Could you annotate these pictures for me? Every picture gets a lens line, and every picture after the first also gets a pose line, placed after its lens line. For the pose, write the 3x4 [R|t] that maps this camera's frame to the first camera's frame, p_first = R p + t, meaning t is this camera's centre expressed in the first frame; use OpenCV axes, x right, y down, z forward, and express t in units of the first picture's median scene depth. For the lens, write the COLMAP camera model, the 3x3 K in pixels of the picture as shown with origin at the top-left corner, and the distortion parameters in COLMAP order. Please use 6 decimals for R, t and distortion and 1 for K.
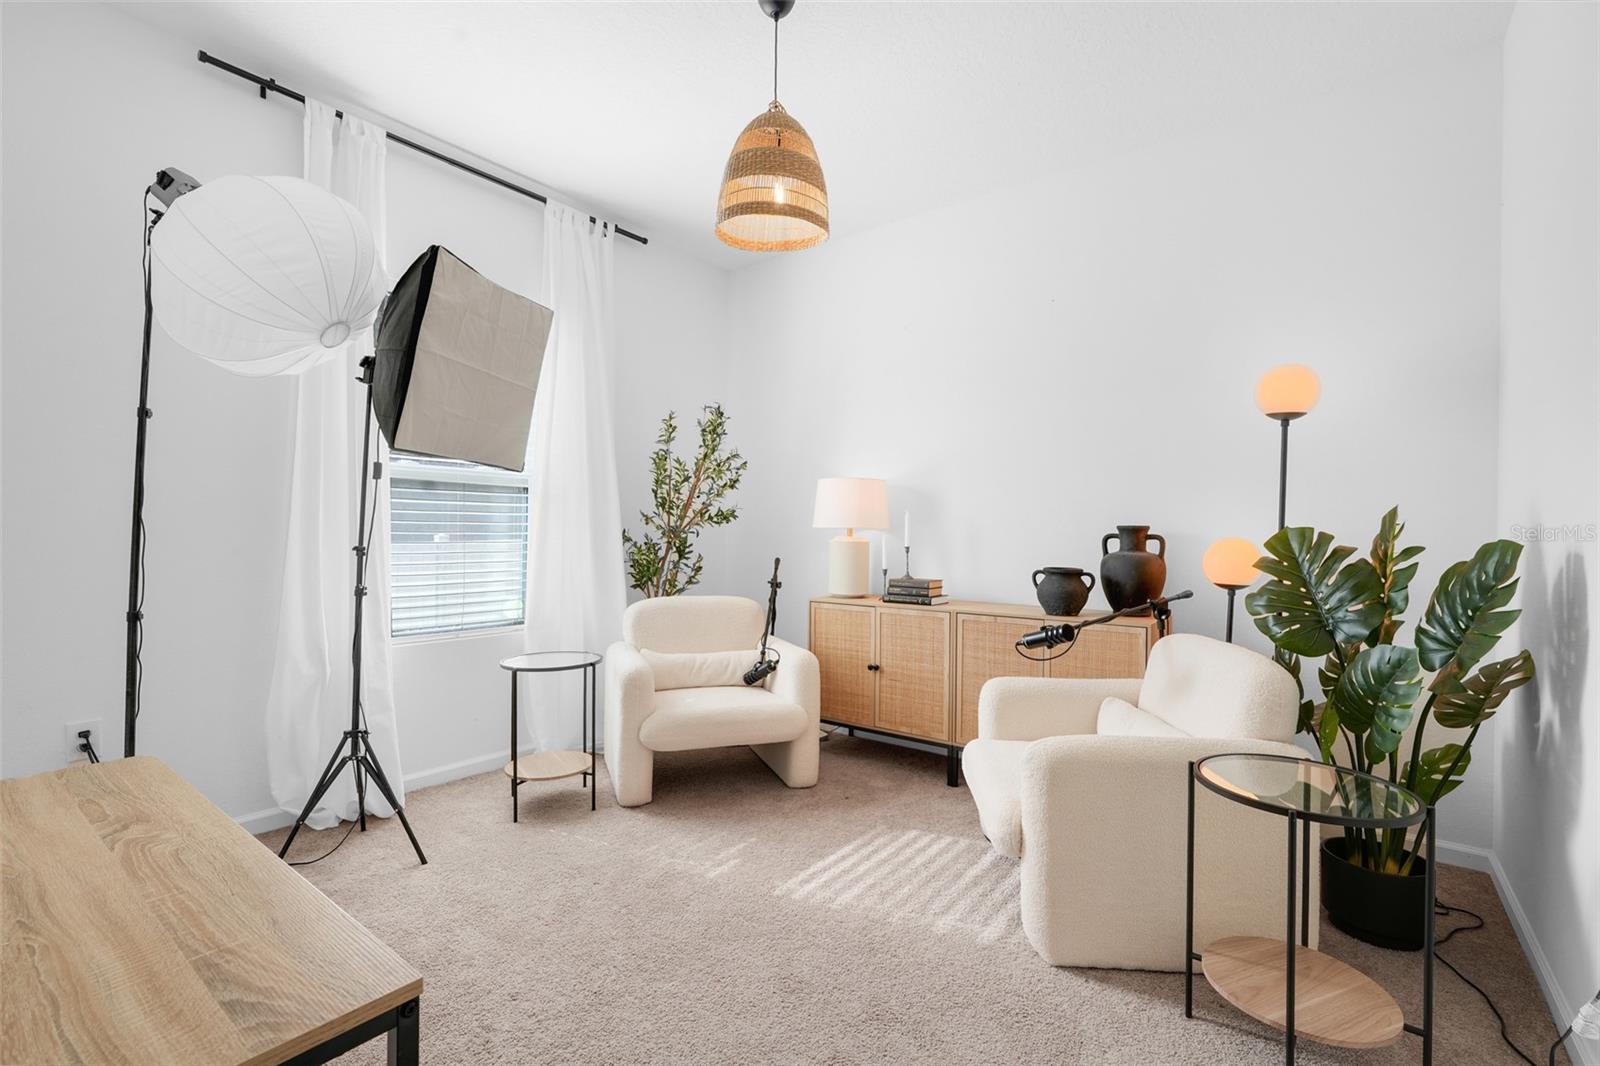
lens RADIAL K [[713.4, 0, 796.1], [0, 713.4, 533.0], [0, 0, 1]] dist [-0.000561, 0.000226]
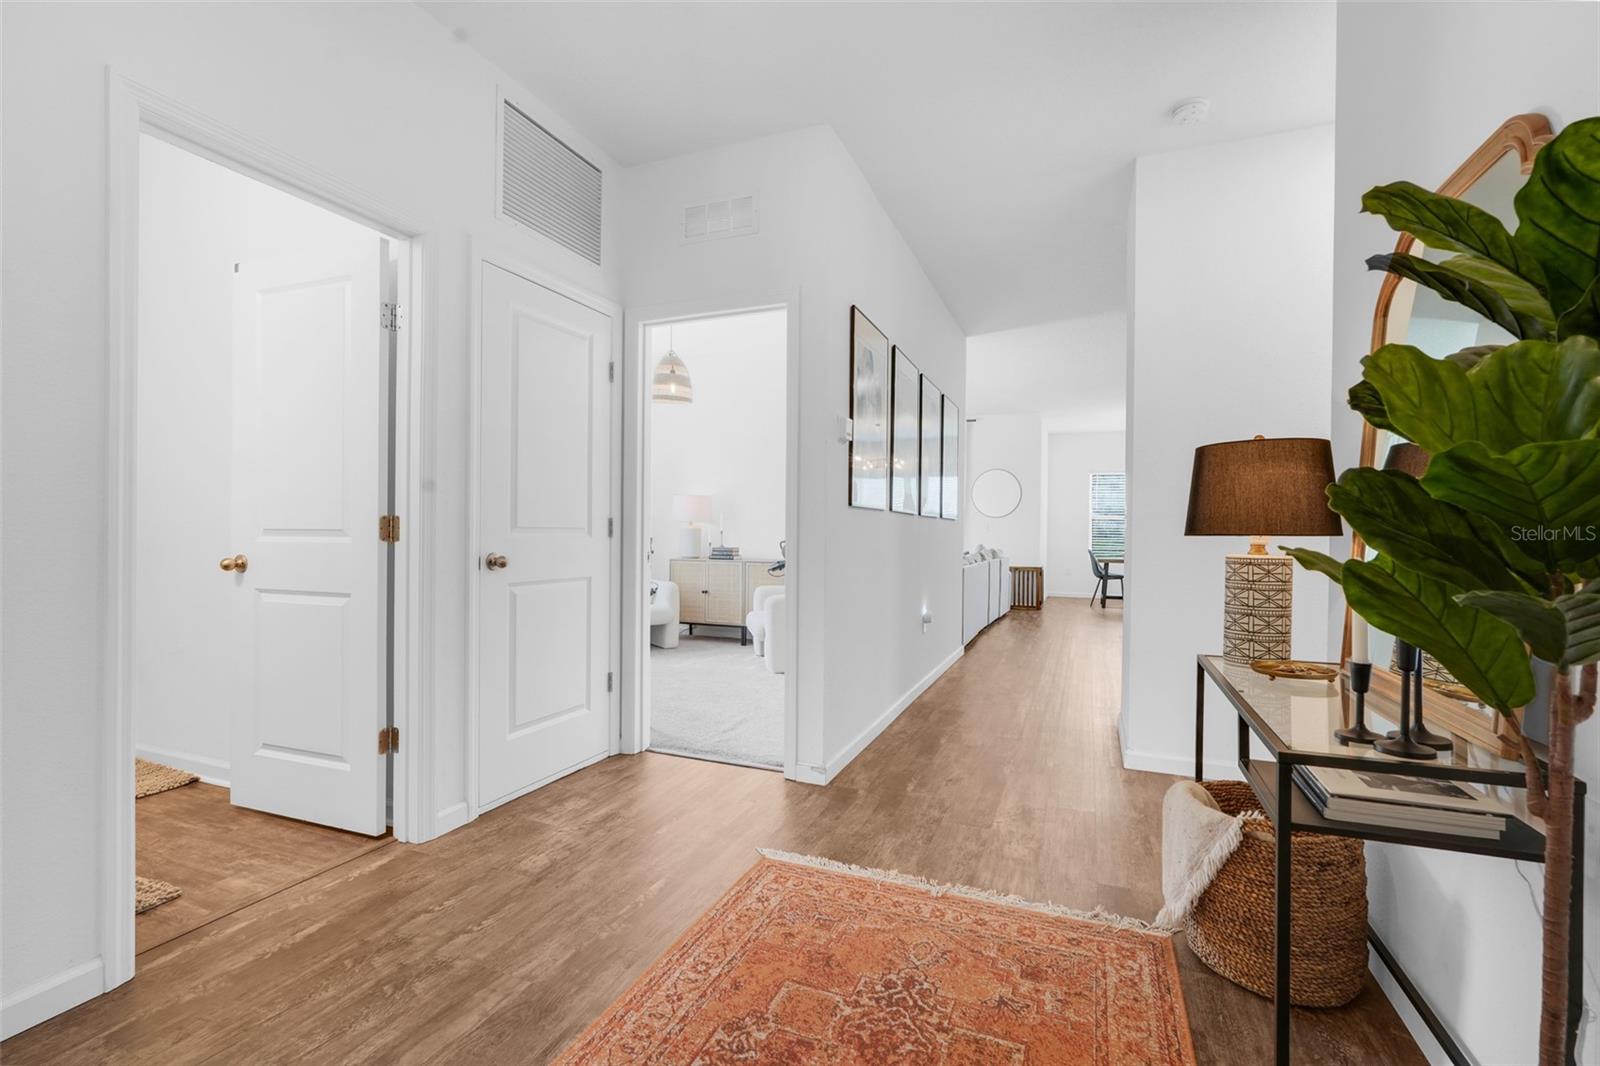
lens RADIAL K [[713.4, 0, 796.1], [0, 713.4, 533.0], [0, 0, 1]] dist [-0.000561, 0.000226]
pose [[0.964247, -0.000185, 0.265005, -0.171221], [-0.002958, 0.999930, 0.011460, 0.002400], [-0.264988, -0.011834, 0.964179, -0.971862]]
